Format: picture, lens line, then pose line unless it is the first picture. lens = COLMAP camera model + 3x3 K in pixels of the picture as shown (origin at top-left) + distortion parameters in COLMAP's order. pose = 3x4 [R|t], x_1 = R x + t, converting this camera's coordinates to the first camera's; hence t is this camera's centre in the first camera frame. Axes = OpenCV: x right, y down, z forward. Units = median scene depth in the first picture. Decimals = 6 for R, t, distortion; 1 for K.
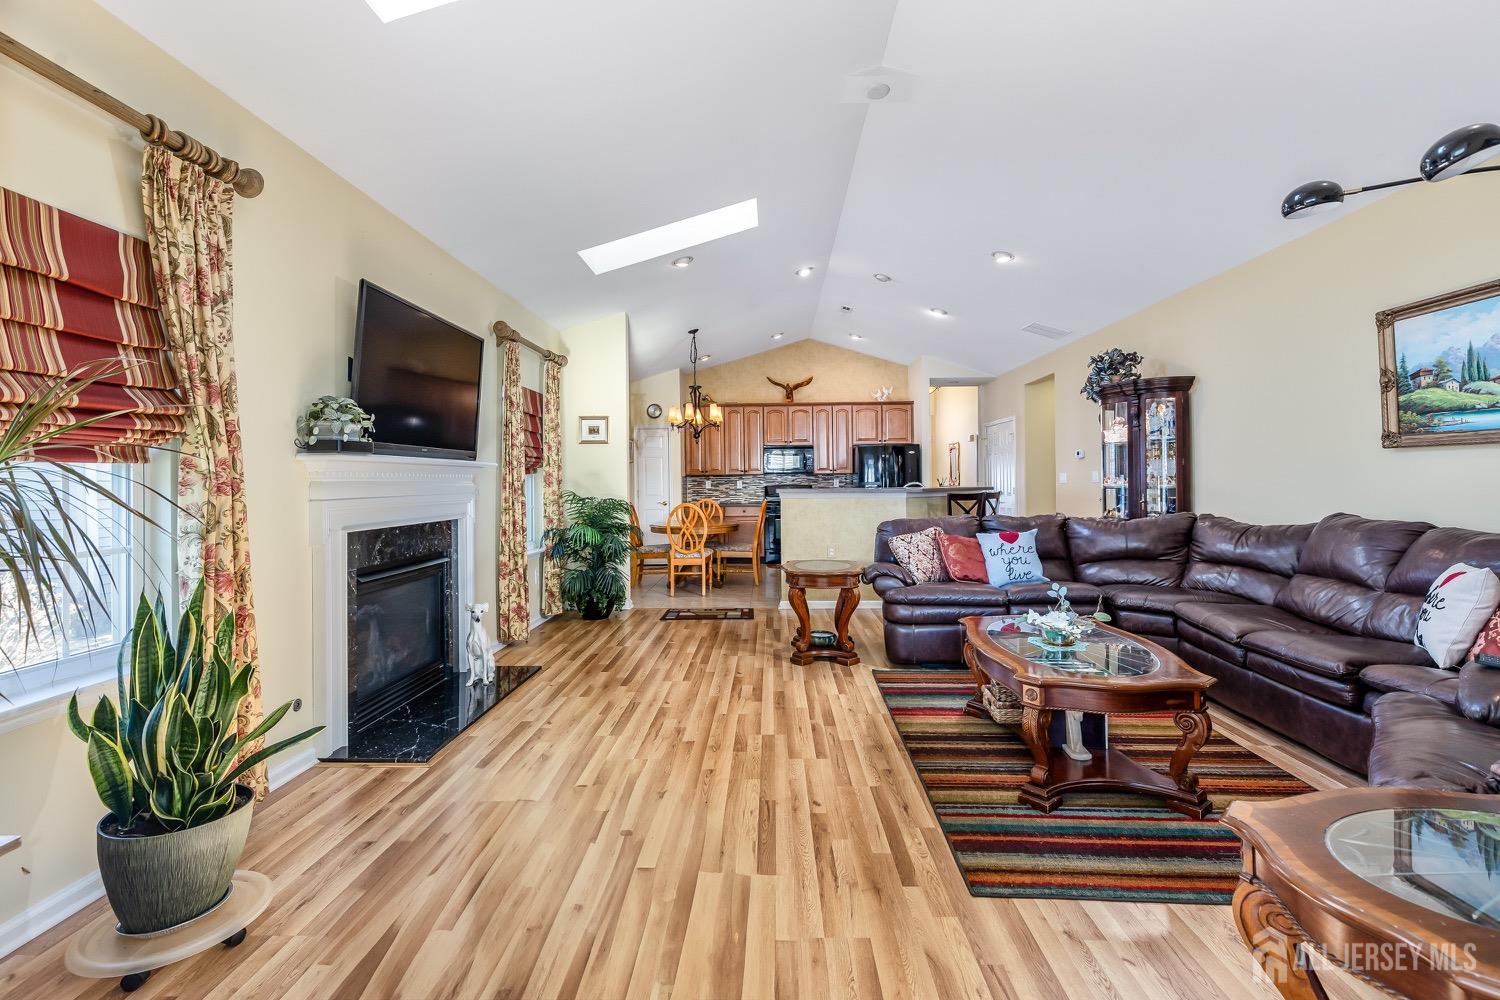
lens RADIAL K [[683.4, 0, 760.8], [0, 683.4, 474.6], [0, 0, 1]] dist [0.005920, -0.002019]
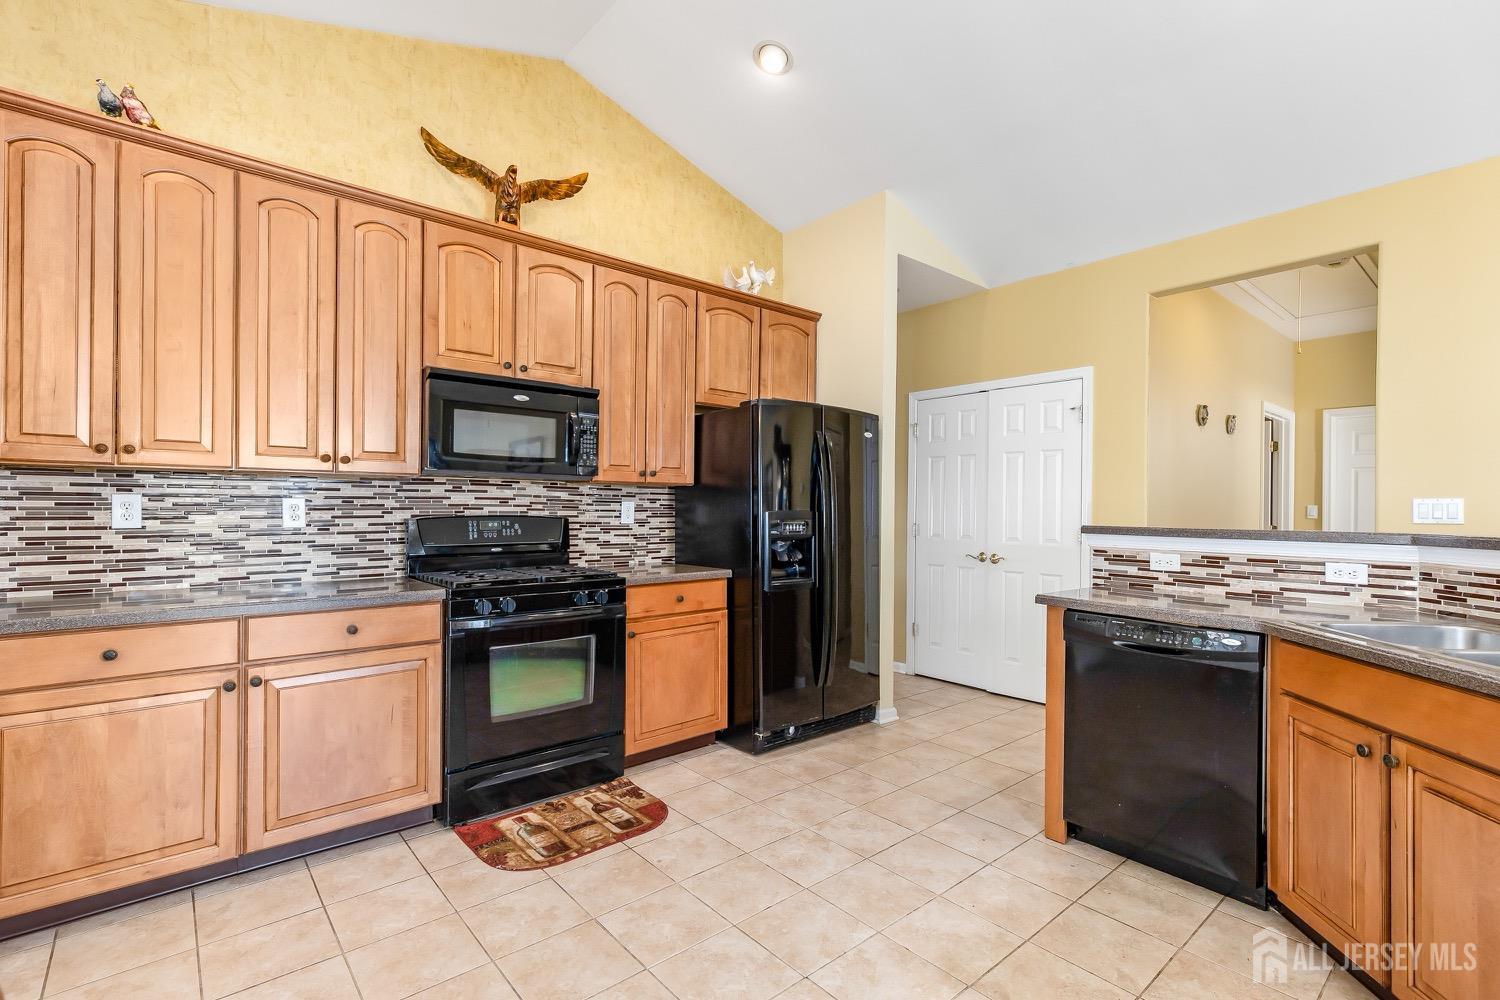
lens RADIAL K [[683.4, 0, 752.4], [0, 683.4, 505.6], [0, 0, 1]] dist [0.005920, -0.002019]
pose [[0.747456, 0.017893, 0.664071, -0.073704], [-0.020413, 0.999784, -0.003962, 0.009617], [-0.663998, -0.010594, 0.747659, 0.706718]]
